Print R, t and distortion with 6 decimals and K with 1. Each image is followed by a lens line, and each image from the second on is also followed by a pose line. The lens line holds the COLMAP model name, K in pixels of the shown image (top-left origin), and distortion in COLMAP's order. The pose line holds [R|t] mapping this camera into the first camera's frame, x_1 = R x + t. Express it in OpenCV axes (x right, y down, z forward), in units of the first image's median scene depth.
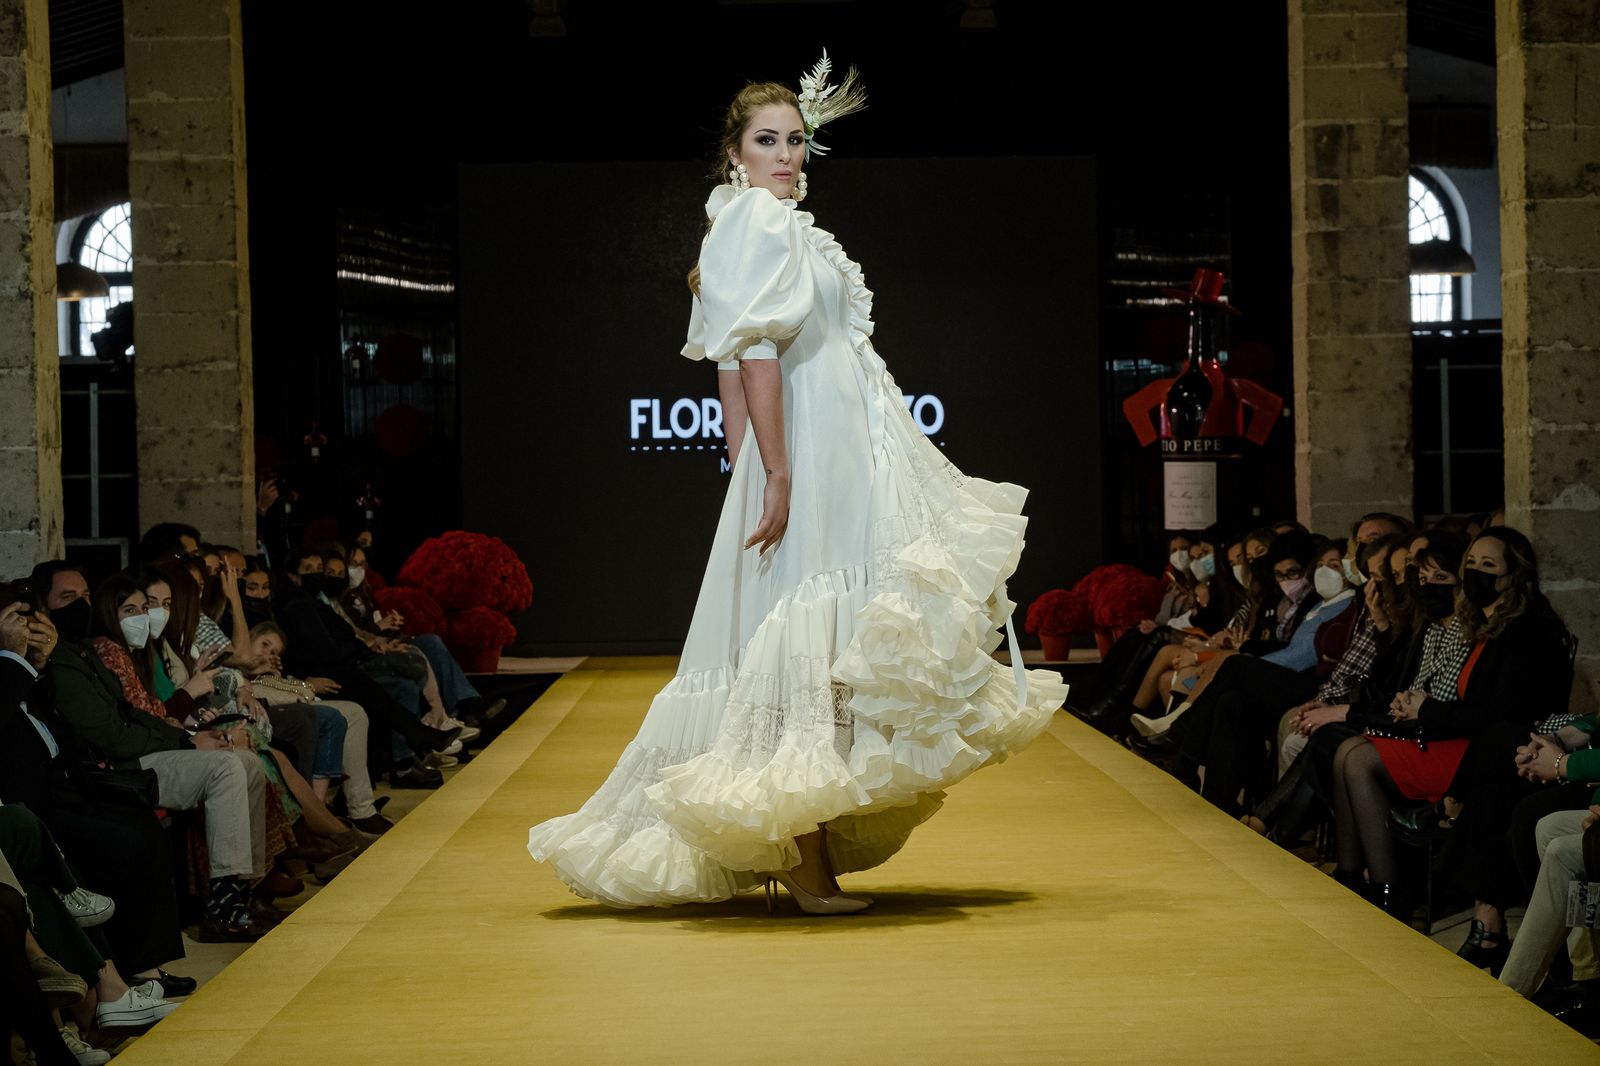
lens RADIAL K [[4388.7, 0, 800.0], [0, 4388.7, 533.0], [0, 0, 1]] dist [0.051563, 0.667276]
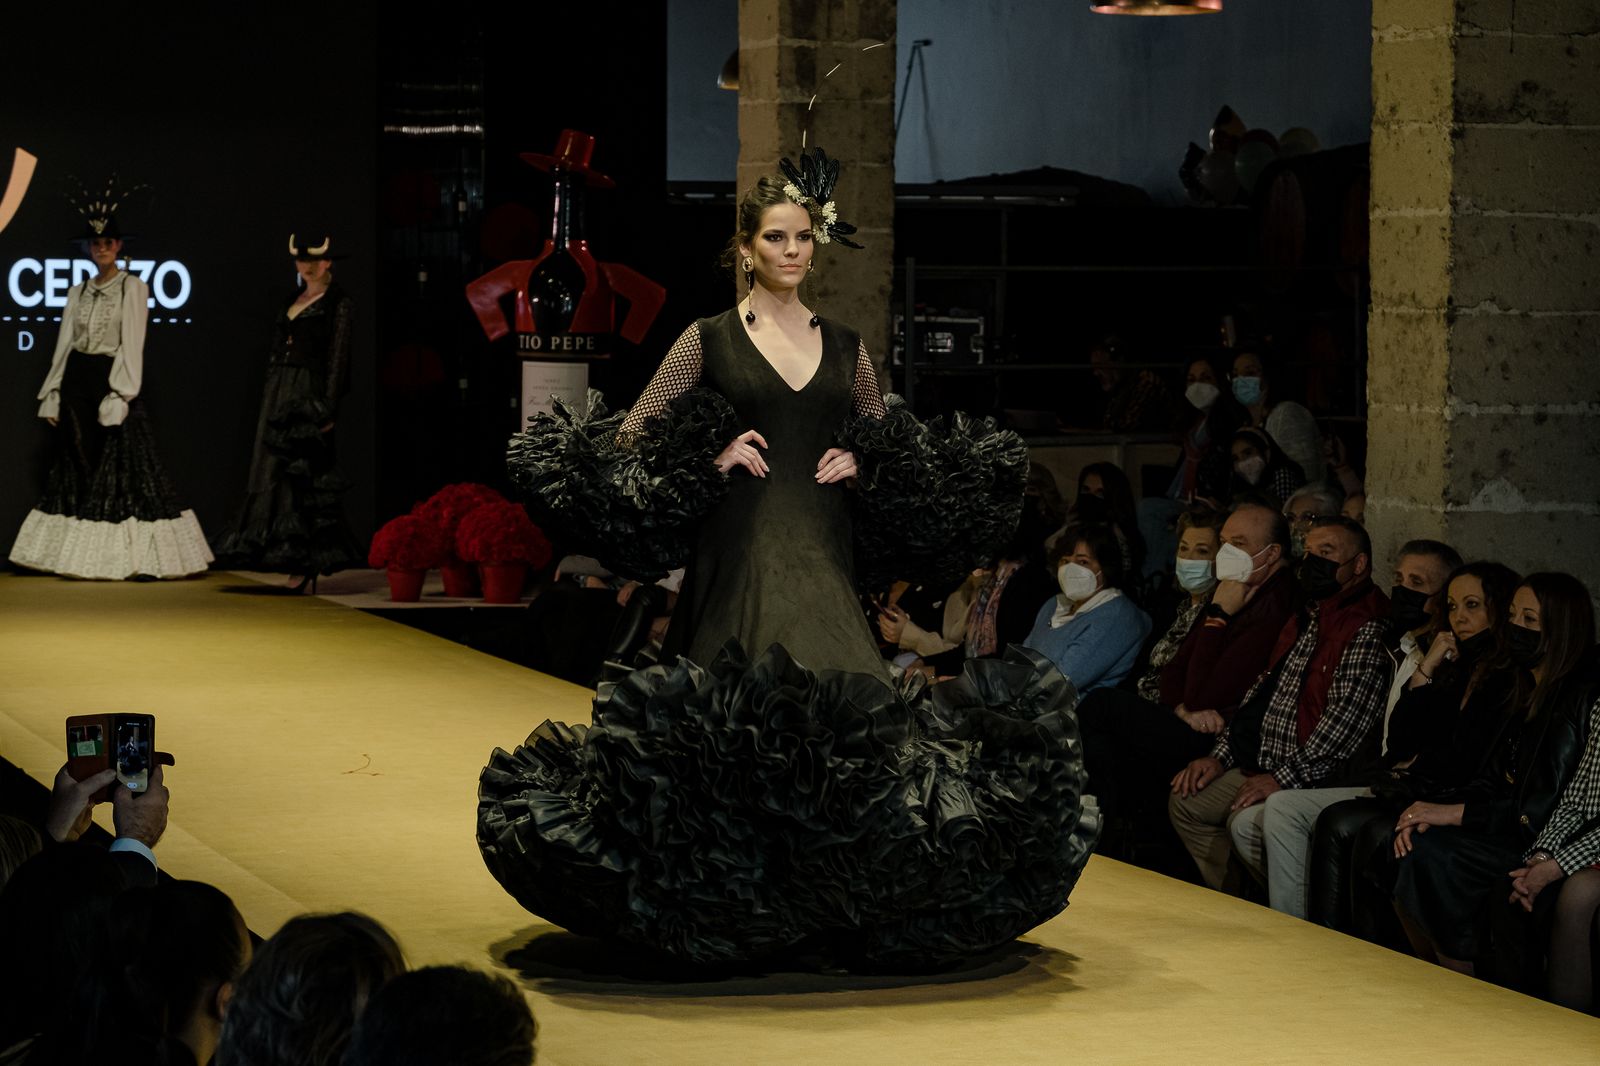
lens RADIAL K [[4388.7, 0, 800.0], [0, 4388.7, 533.0], [0, 0, 1]] dist [0.051563, 0.667276]
pose [[0.941992, 0.007888, 0.335544, -0.152899], [-0.025897, 0.998452, 0.049229, -0.027013], [-0.334636, -0.055063, 0.940737, 0.203300]]
